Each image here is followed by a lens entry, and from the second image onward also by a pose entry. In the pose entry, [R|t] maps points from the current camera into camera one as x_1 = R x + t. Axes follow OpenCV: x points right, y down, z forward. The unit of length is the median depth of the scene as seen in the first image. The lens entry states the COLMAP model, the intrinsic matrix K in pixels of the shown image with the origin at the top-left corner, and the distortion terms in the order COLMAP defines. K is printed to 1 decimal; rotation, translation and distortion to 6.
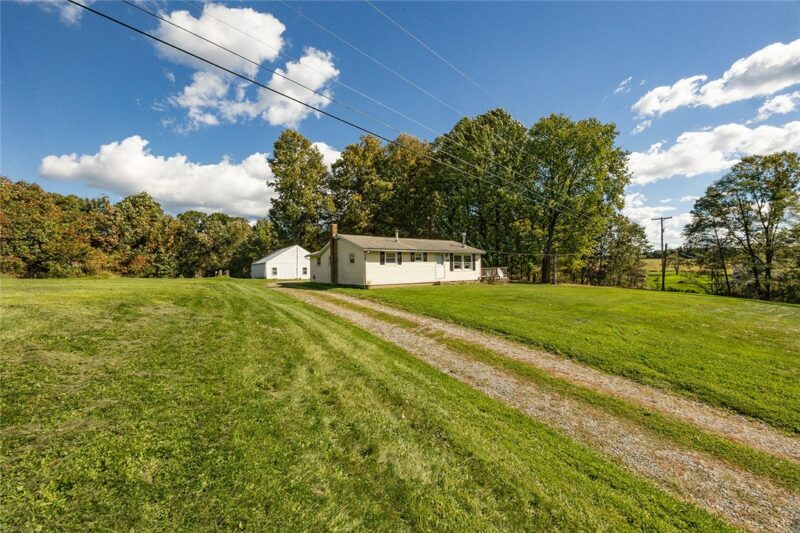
lens RADIAL K [[317.4, 0, 398.9], [0, 317.4, 280.1], [0, 0, 1]] dist [0.002867, 0.000215]
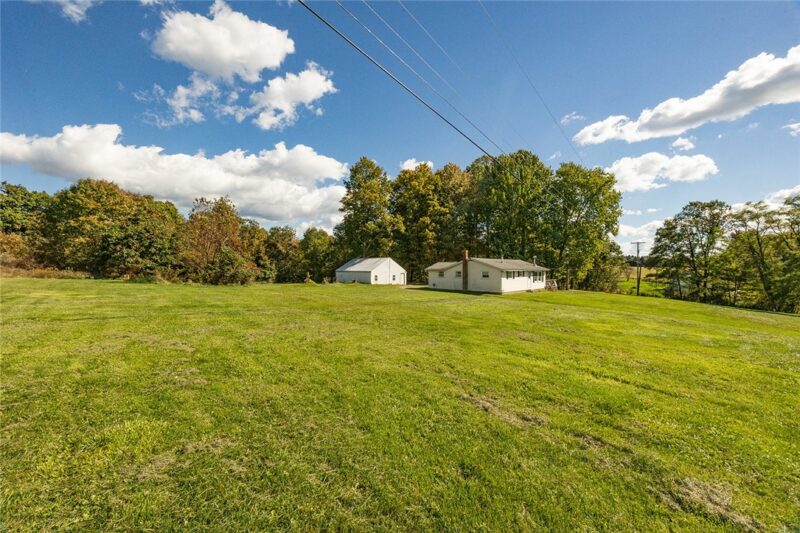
lens RADIAL K [[302.1, 0, 397.2], [0, 302.1, 283.4], [0, 0, 1]] dist [0.000103, 0.000008]
pose [[0.993246, 0.013547, 0.115236, -0.375223], [-0.014914, 0.999828, 0.011014, -0.017711], [-0.115067, -0.012659, 0.993277, -0.193572]]
